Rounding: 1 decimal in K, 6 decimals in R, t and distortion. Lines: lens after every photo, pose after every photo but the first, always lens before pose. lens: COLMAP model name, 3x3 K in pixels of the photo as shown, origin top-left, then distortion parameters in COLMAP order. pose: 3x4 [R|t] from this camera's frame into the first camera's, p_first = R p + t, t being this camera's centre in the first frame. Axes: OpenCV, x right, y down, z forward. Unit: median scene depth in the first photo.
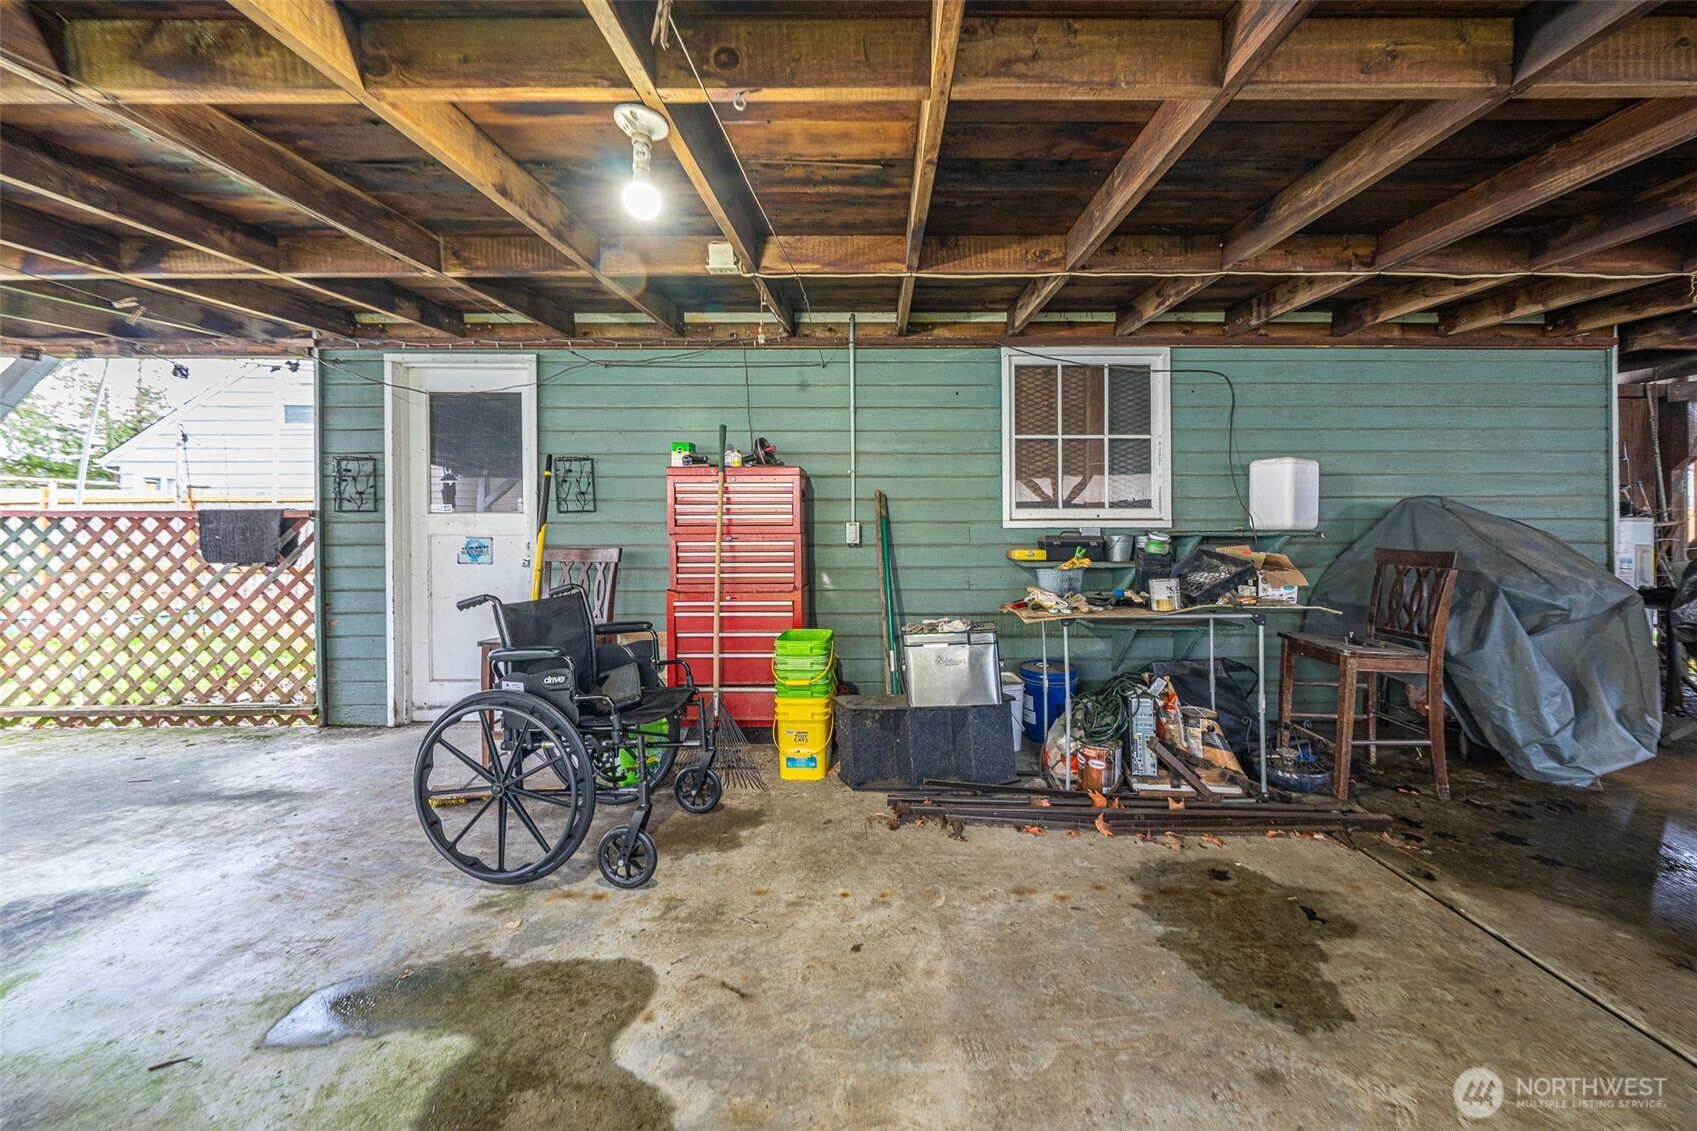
lens RADIAL K [[606.9, 0, 822.1], [0, 606.9, 533.7], [0, 0, 1]] dist [0.001007, 0.000089]
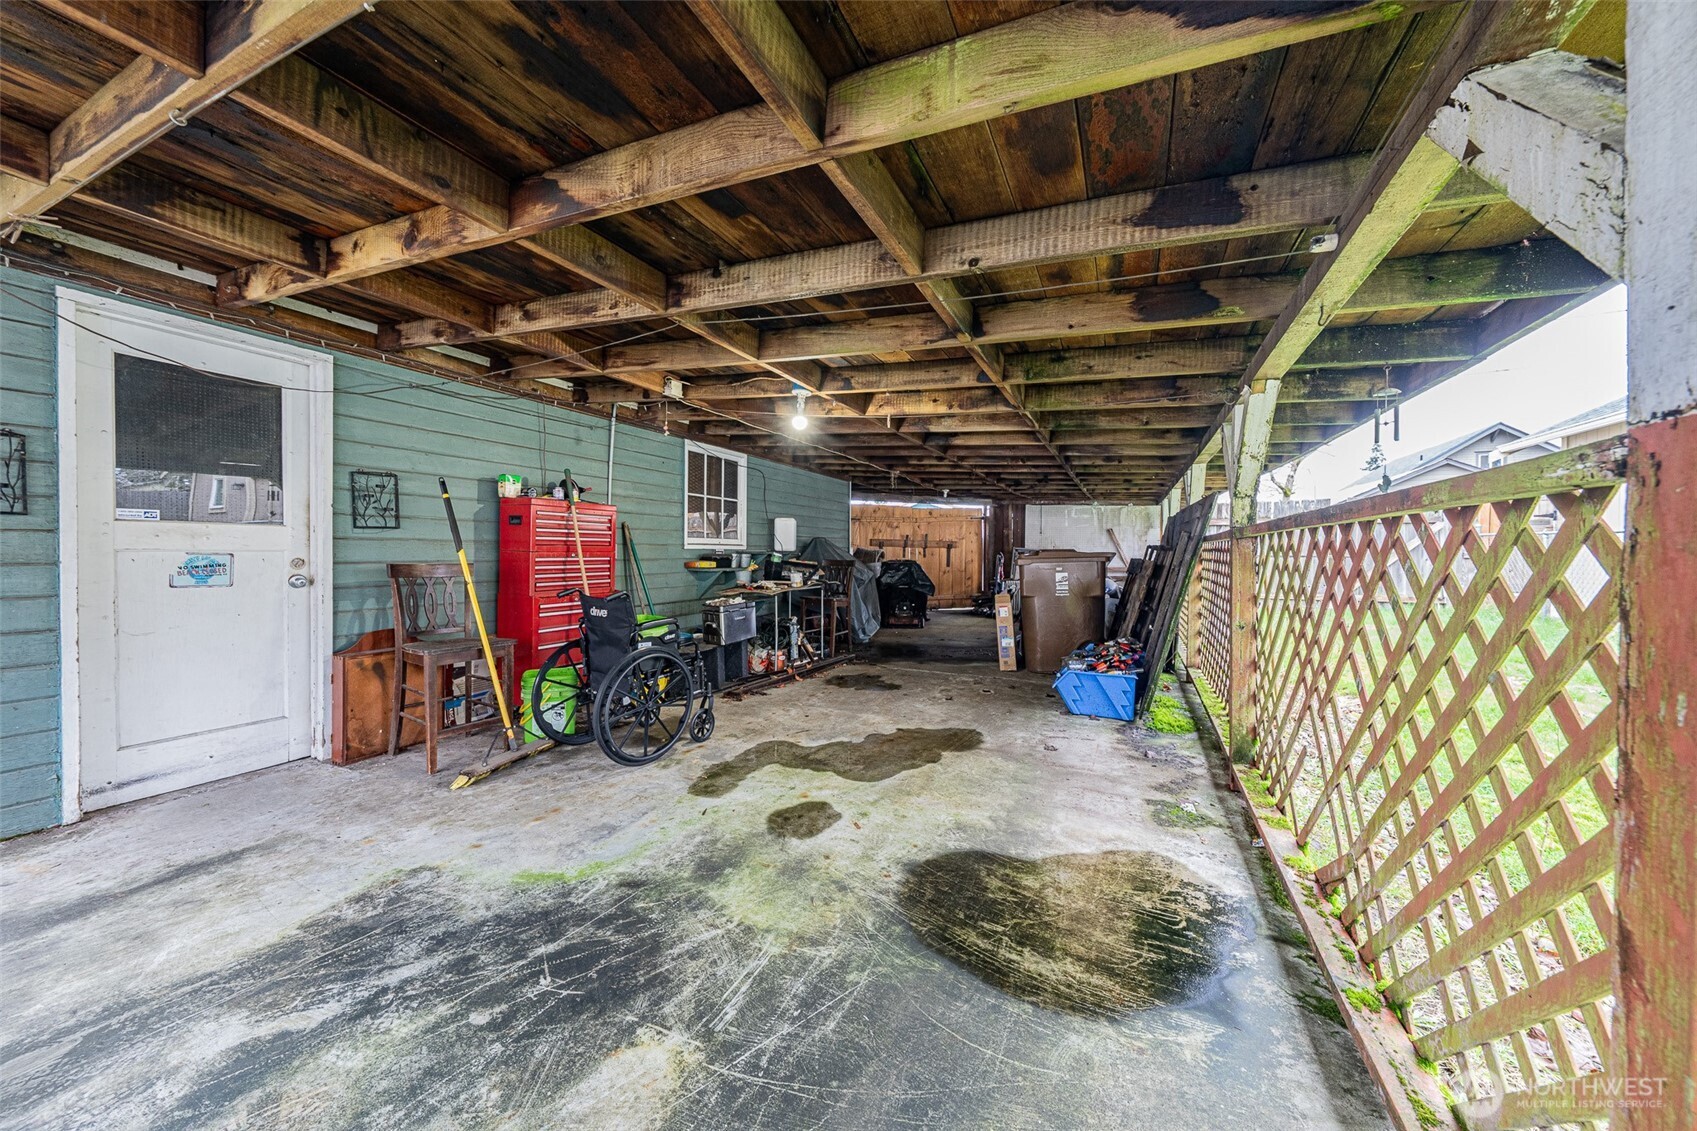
lens RADIAL K [[577.6, 0, 848.5], [0, 577.6, 565.5], [0, 0, 1]] dist [-0.001405, -0.000160]
pose [[0.443077, -0.016735, 0.896327, -0.917608], [-0.004693, 0.999769, 0.020986, 0.001860], [-0.896471, -0.013505, 0.442896, -0.097551]]
